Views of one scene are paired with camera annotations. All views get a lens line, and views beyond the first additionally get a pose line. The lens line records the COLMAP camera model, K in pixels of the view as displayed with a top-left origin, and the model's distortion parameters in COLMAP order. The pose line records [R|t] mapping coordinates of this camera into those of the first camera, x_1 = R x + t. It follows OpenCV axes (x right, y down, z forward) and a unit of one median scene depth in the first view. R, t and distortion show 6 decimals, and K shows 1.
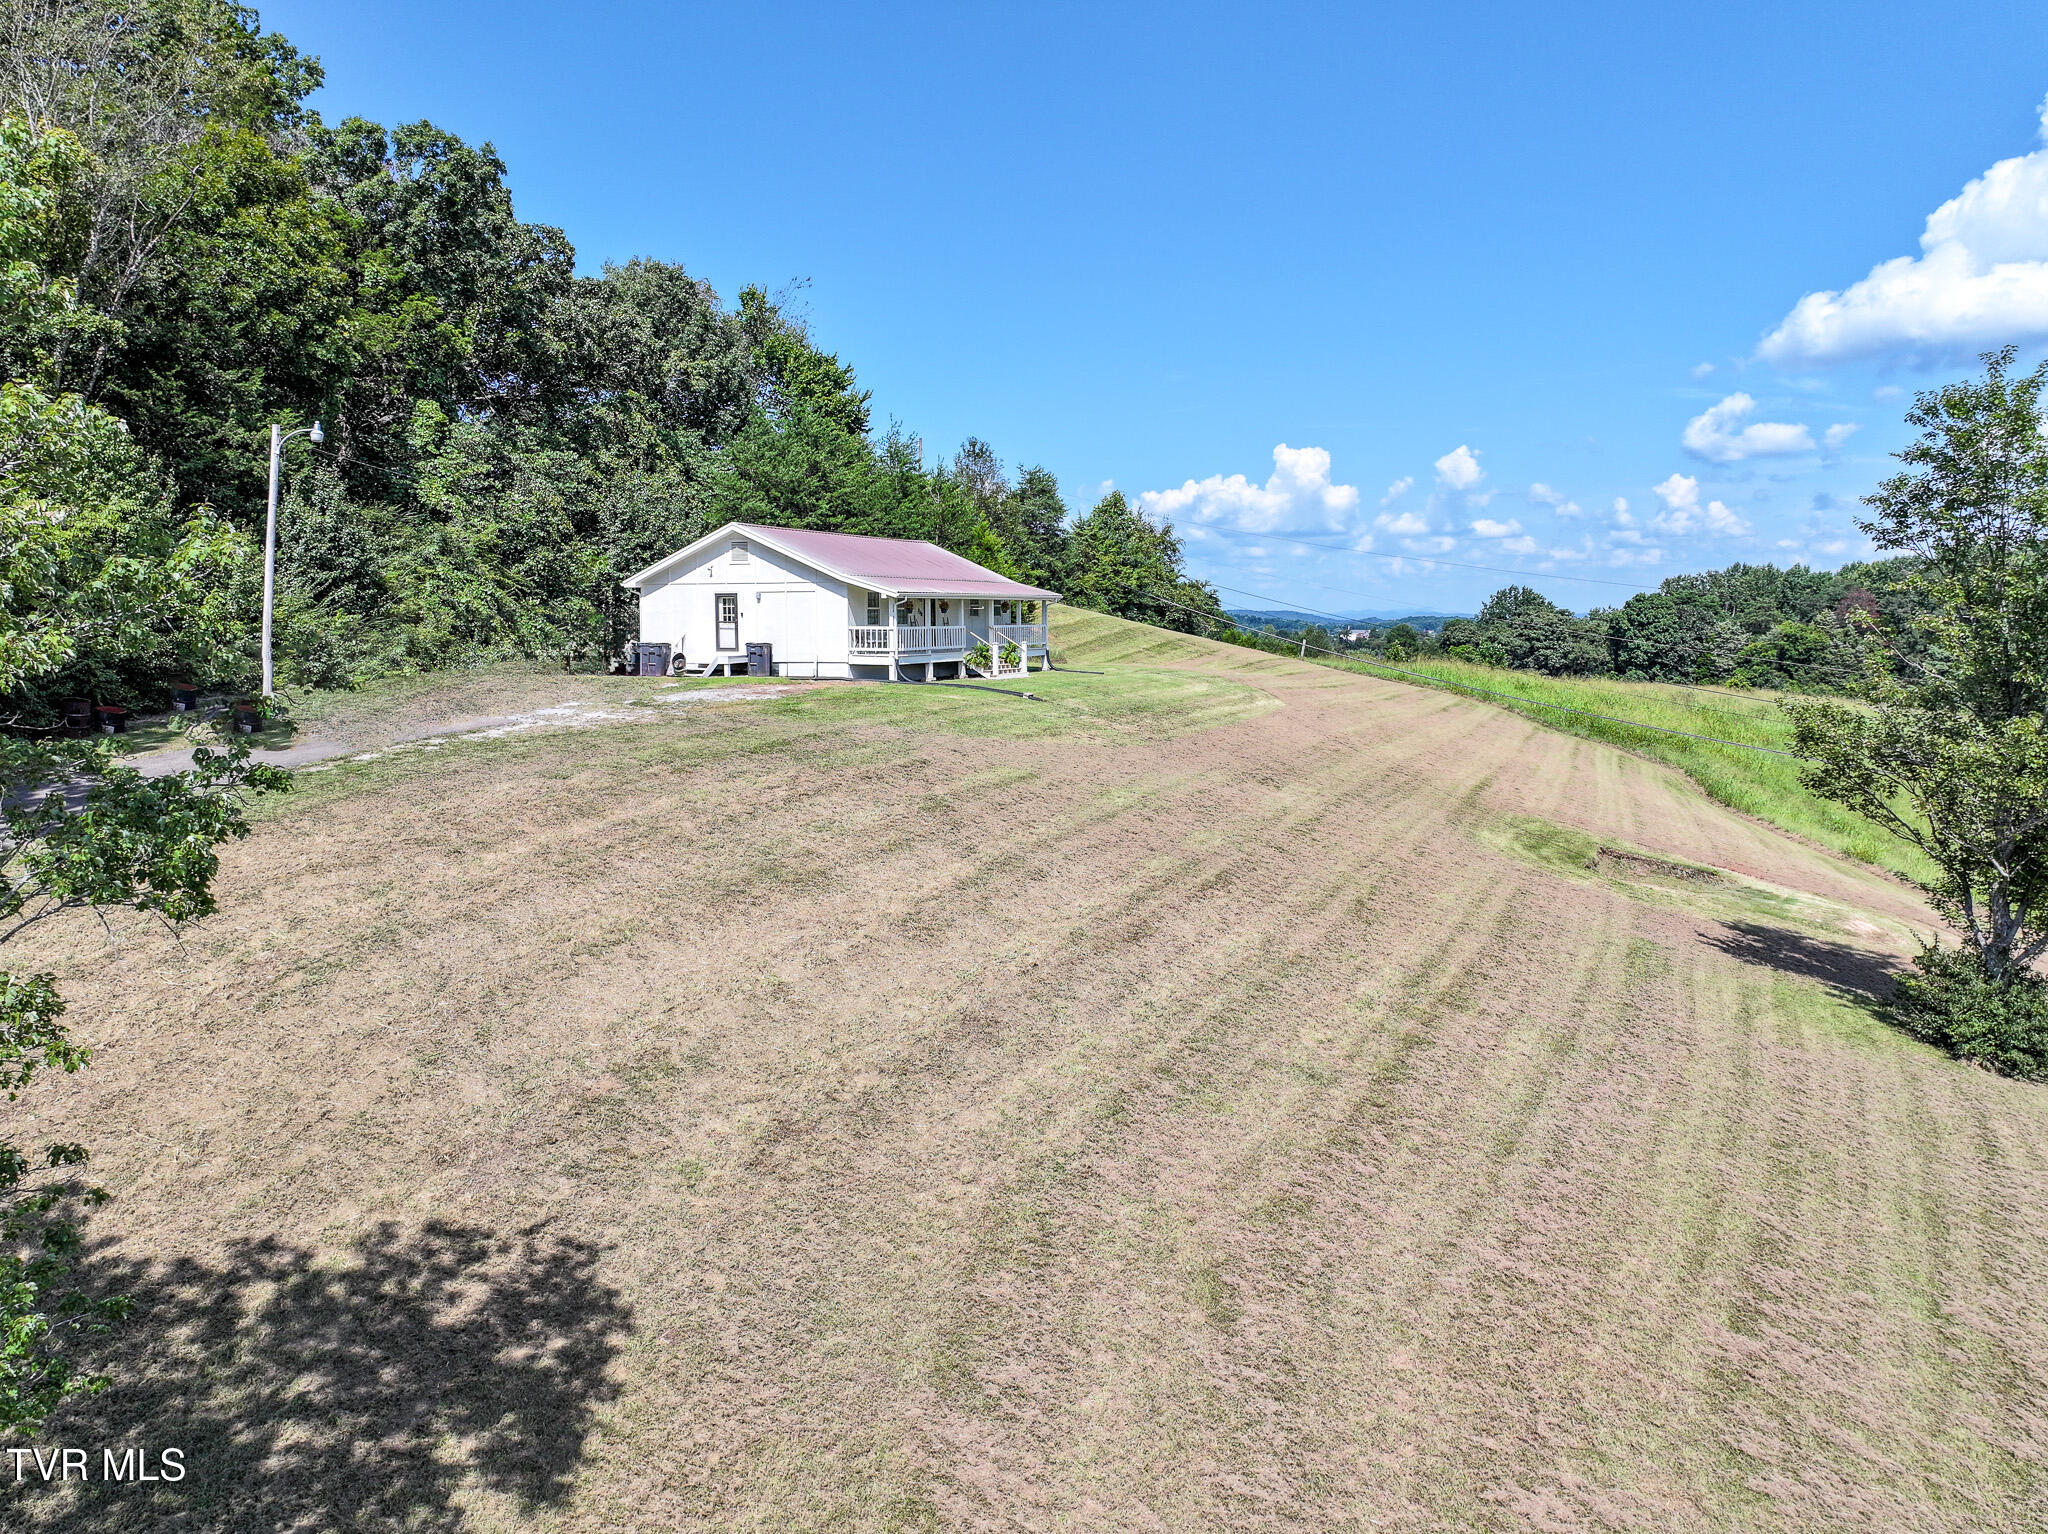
lens RADIAL K [[1434.3, 0, 1024.0], [0, 1434.3, 767.0], [0, 0, 1]] dist [0.002038, 0.005529]
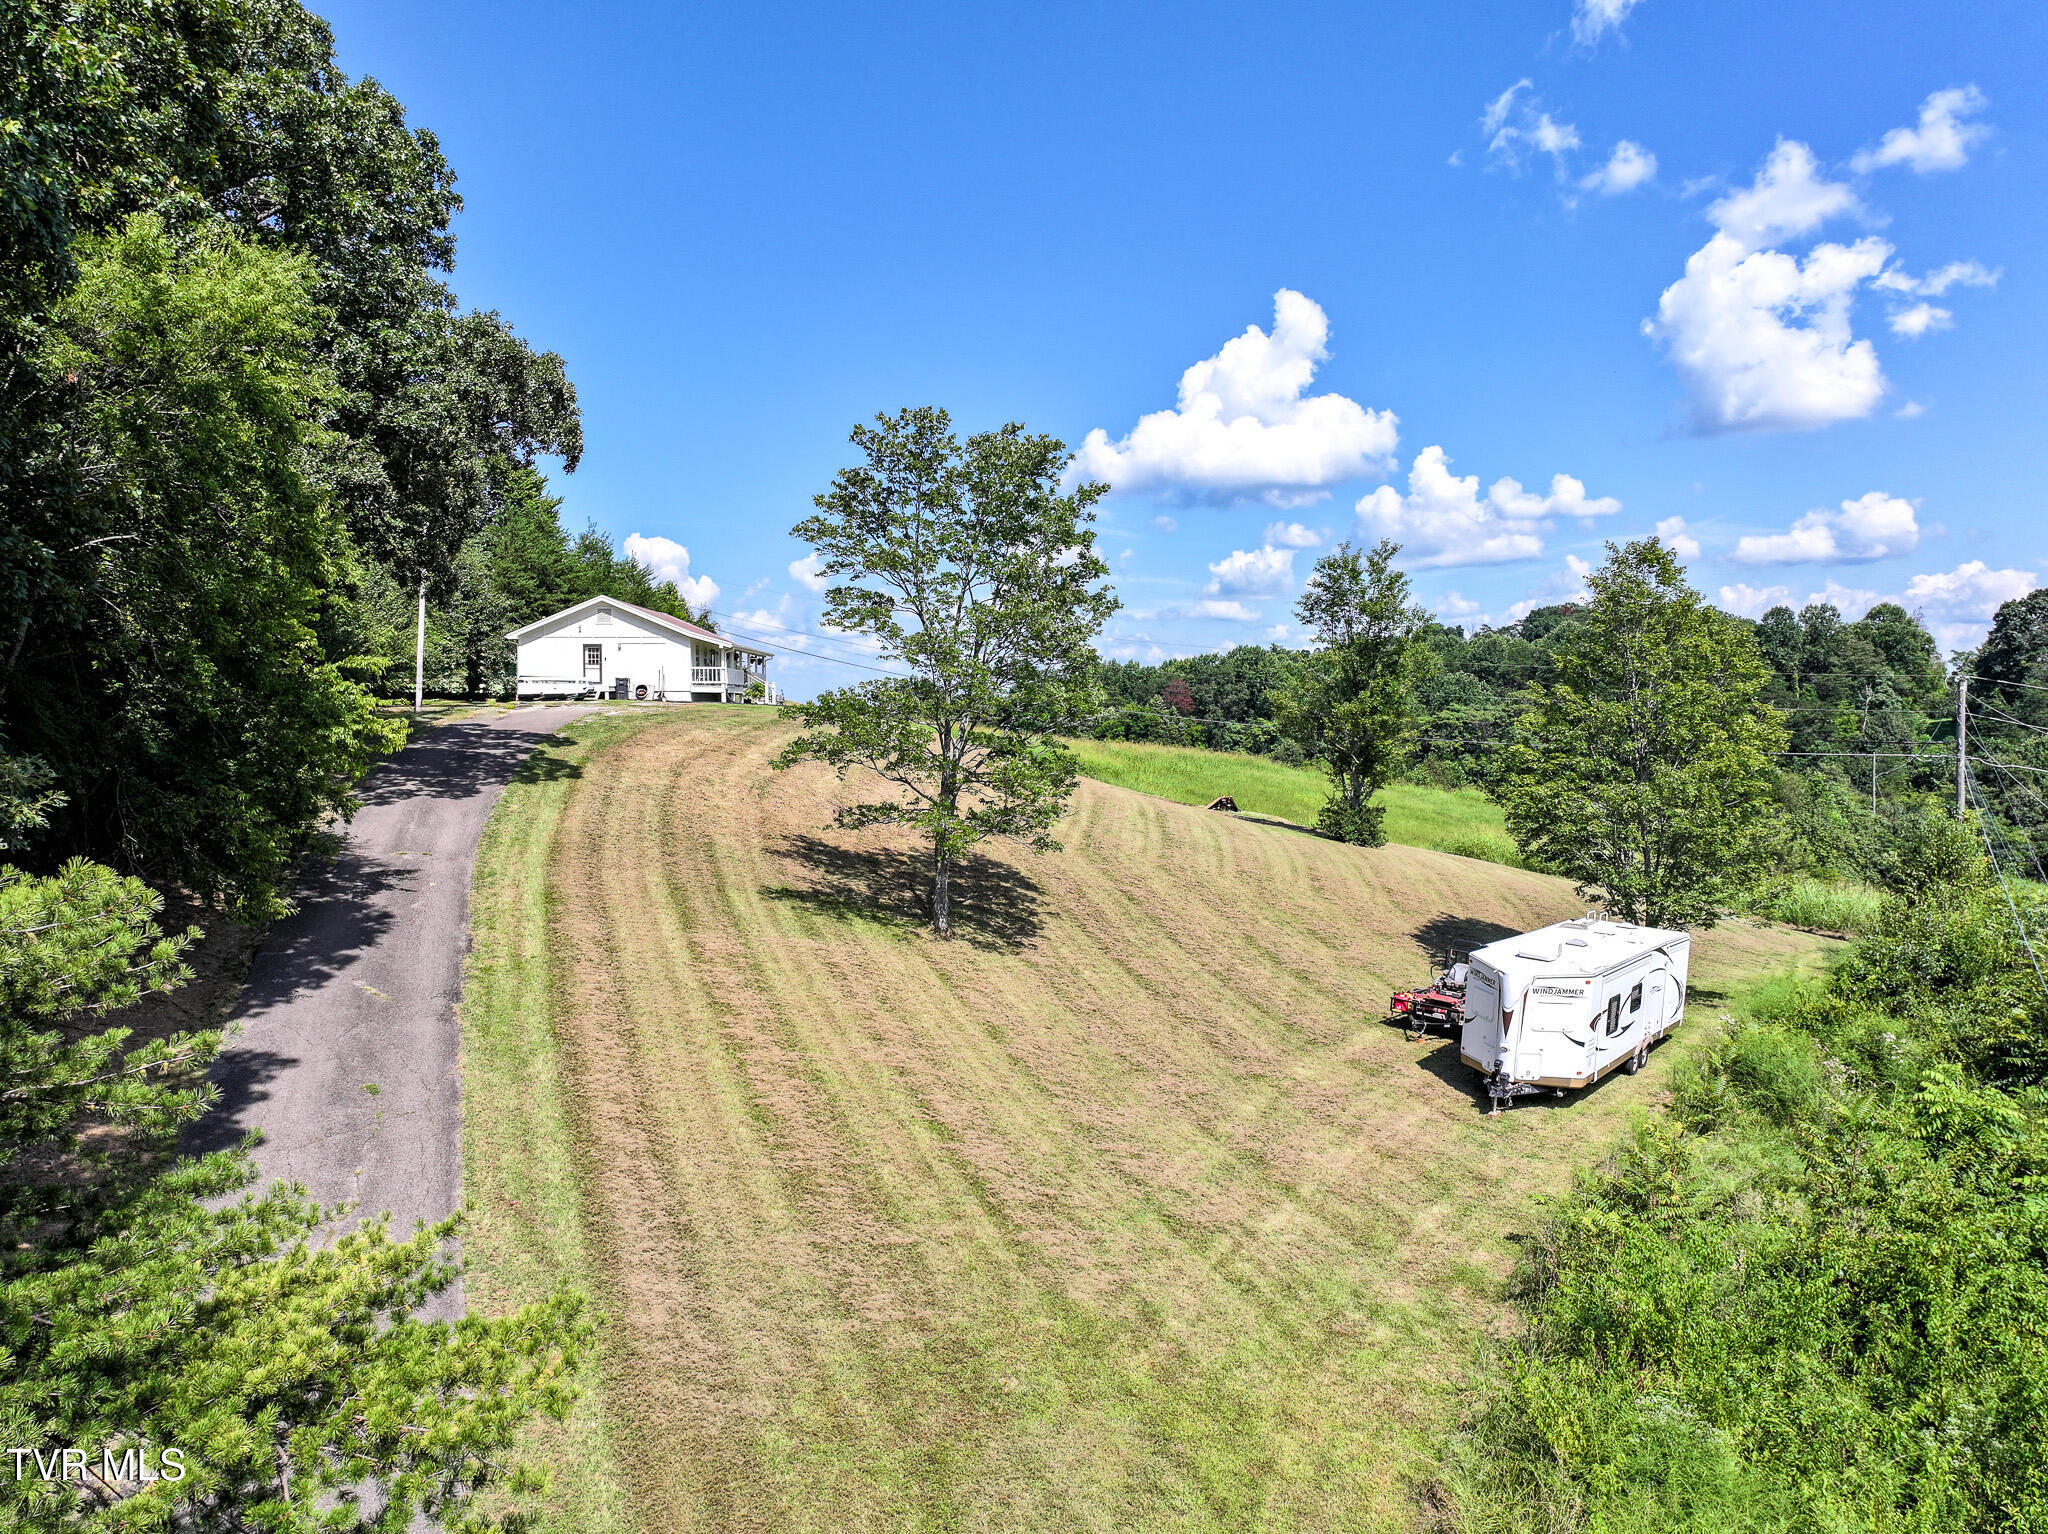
lens RADIAL K [[1434.3, 0, 1024.0], [0, 1434.3, 767.0], [0, 0, 1]] dist [0.002038, 0.005529]
pose [[0.905986, -0.014728, 0.423051, -0.407943], [0.042456, 0.997517, -0.056192, 0.096730], [-0.421173, 0.068870, 0.904362, -0.452600]]
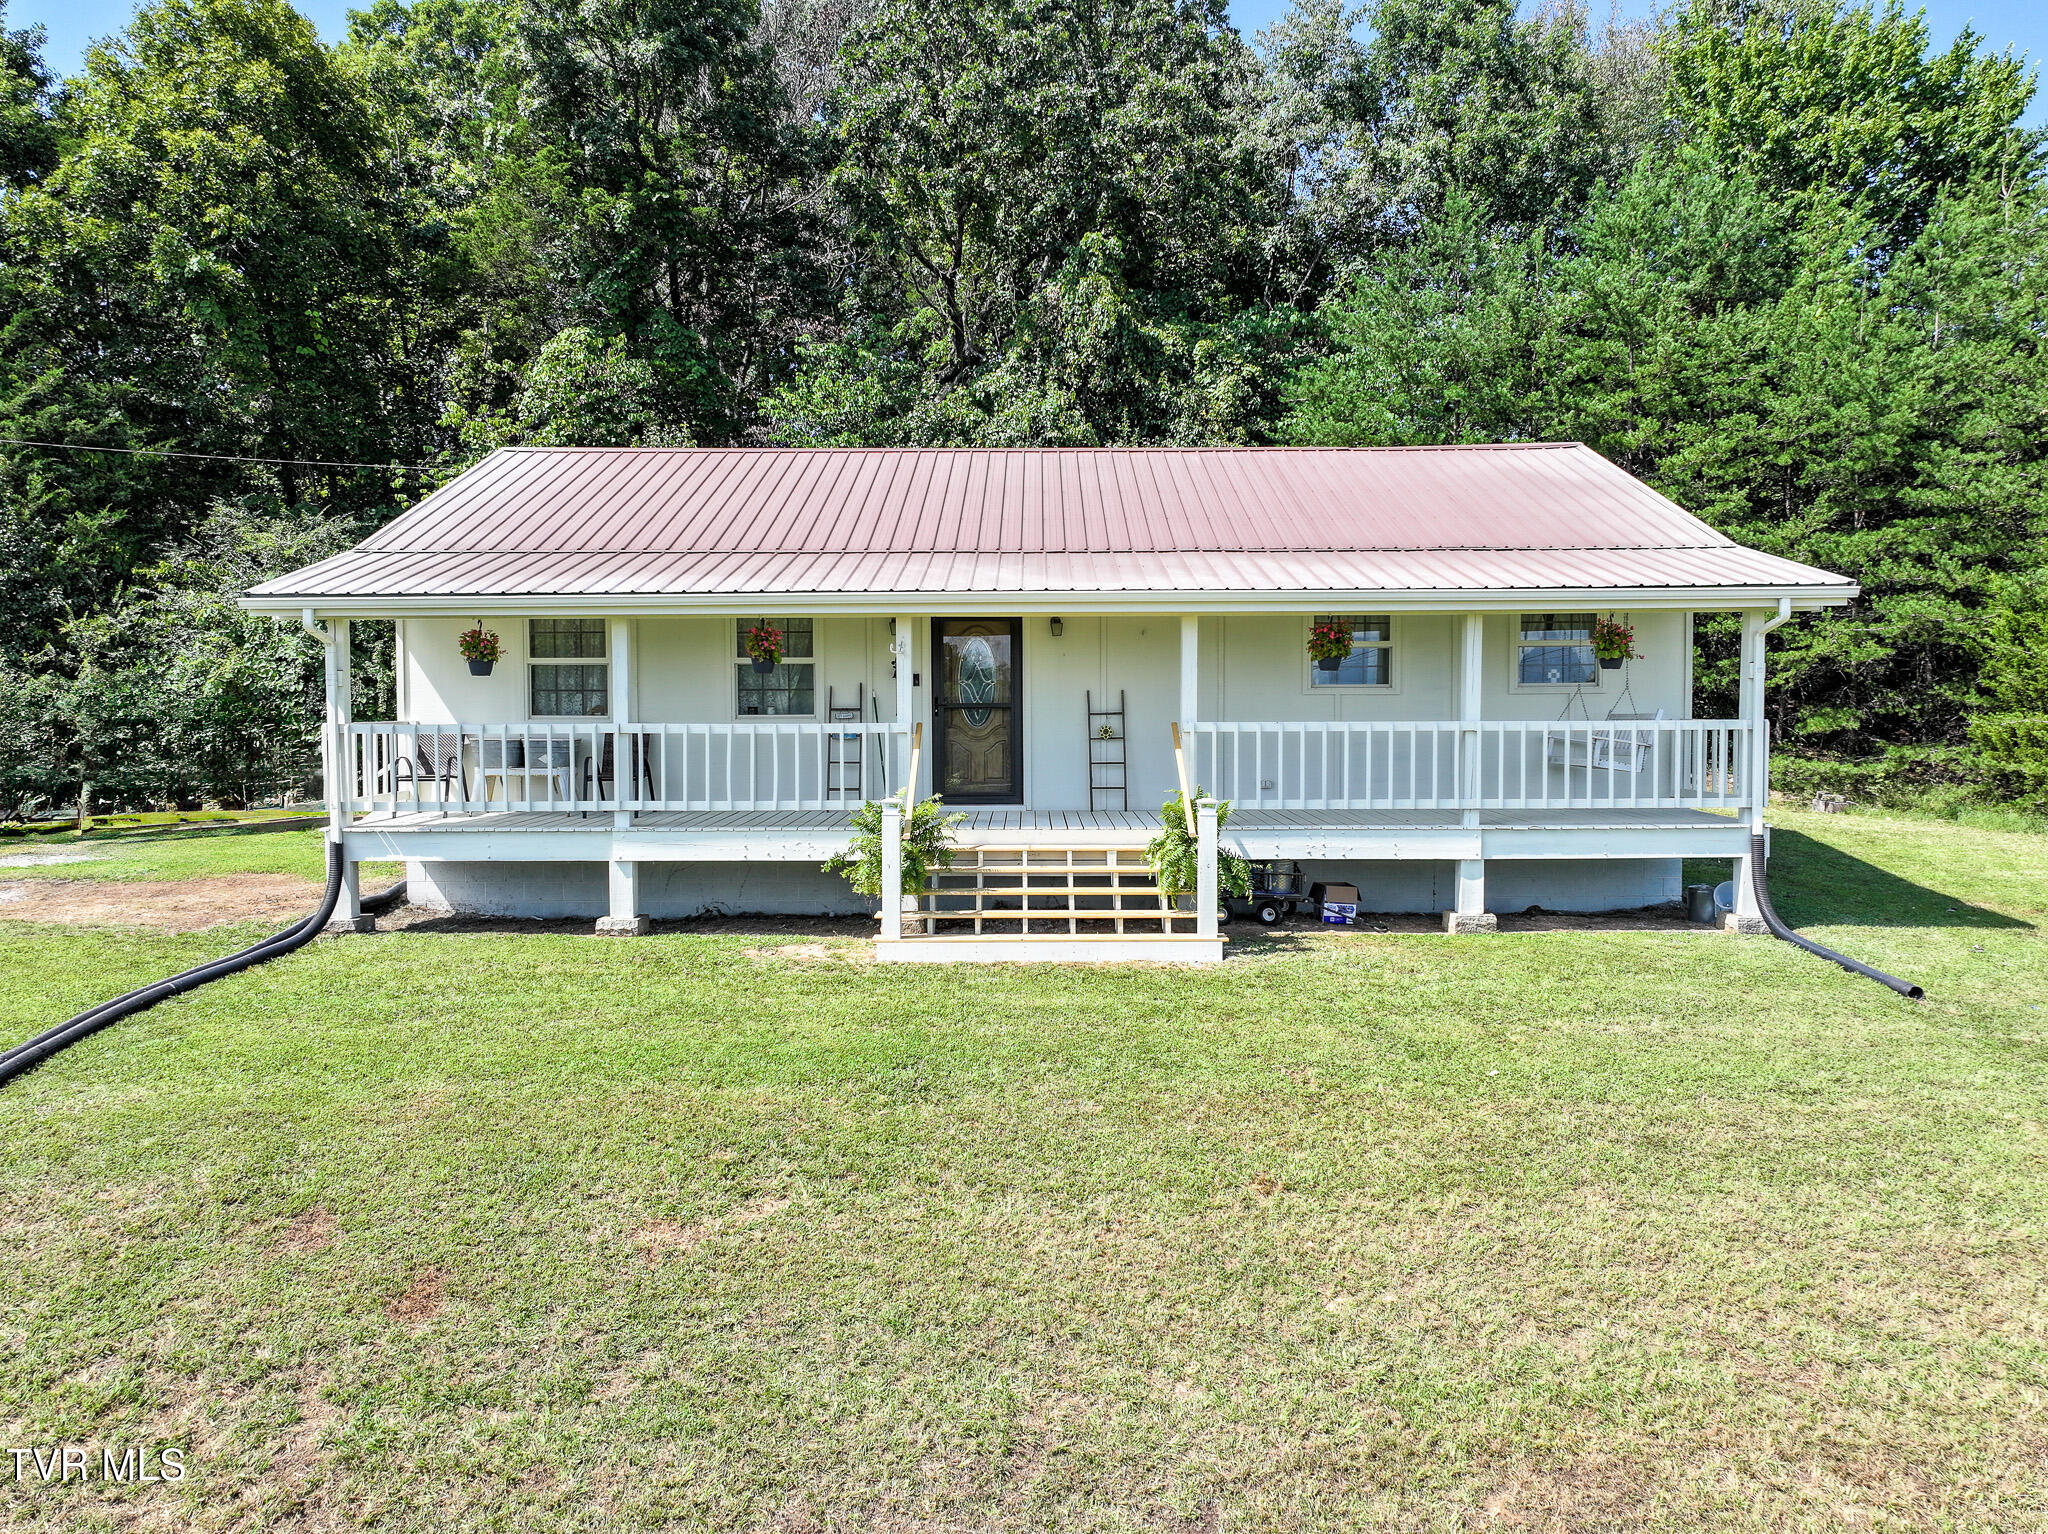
lens RADIAL K [[1437.9, 0, 1018.1], [0, 1437.9, 763.7], [0, 0, 1]] dist [0.001149, 0.016504]
pose [[0.404521, 0.039687, -0.913667, 0.196497], [-0.092762, 0.995686, 0.002180, -0.094195], [0.909812, 0.083872, 0.406457, 0.918270]]
